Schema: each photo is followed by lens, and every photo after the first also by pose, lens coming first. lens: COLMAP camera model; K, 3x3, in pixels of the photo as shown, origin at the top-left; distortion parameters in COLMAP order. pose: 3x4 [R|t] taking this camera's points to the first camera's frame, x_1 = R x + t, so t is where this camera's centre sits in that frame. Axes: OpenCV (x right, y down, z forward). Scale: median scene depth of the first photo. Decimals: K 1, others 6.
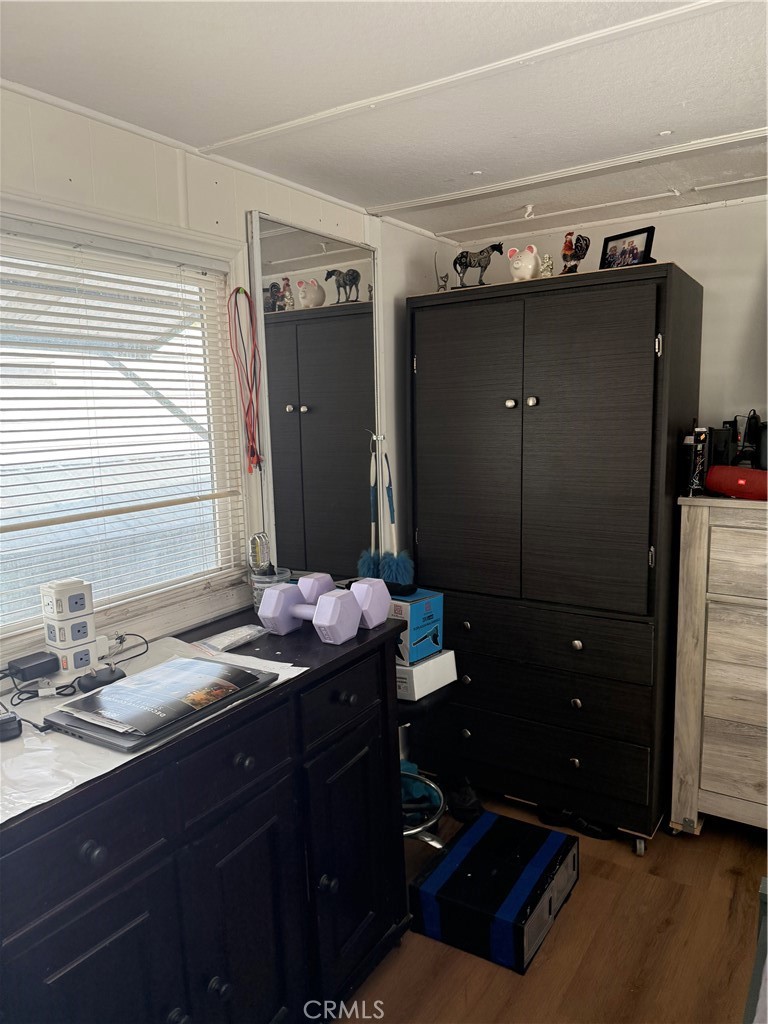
lens RADIAL K [[724.4, 0, 383.4], [0, 724.4, 514.3], [0, 0, 1]] dist [0.021750, -0.027169]
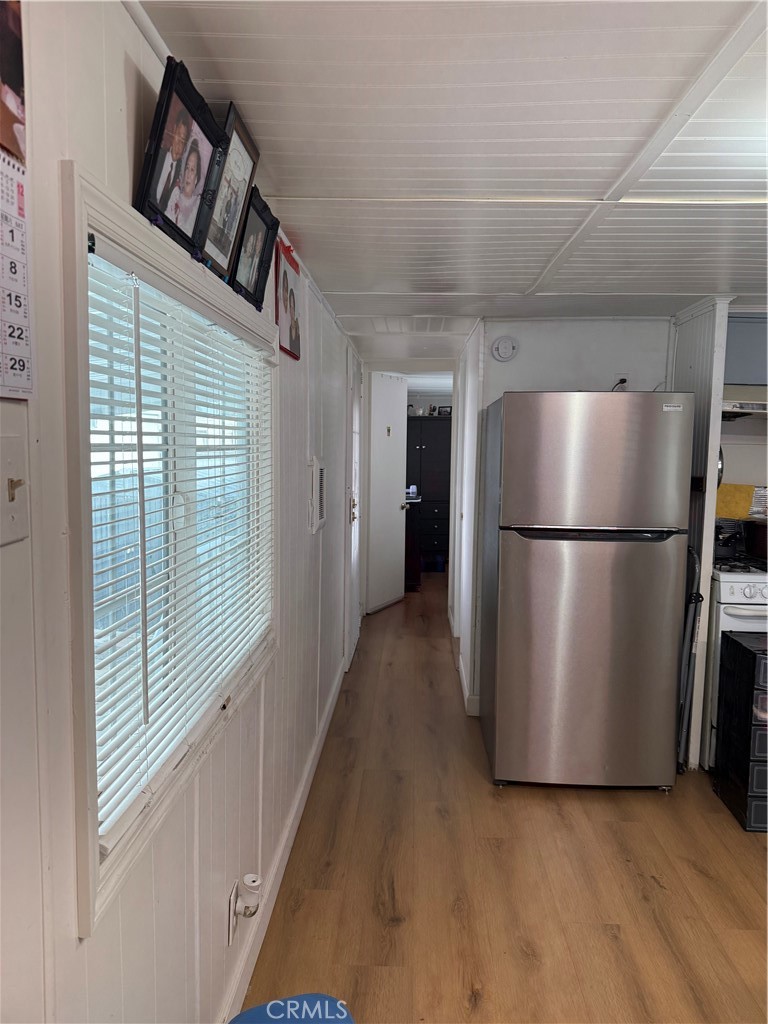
lens RADIAL K [[724.4, 0, 384.3], [0, 724.4, 512.5], [0, 0, 1]] dist [0.021750, -0.027169]
pose [[0.867223, -0.008186, 0.497853, -1.807485], [0.037703, 0.998074, -0.049266, 0.344008], [-0.496491, 0.061495, 0.865861, -2.076011]]
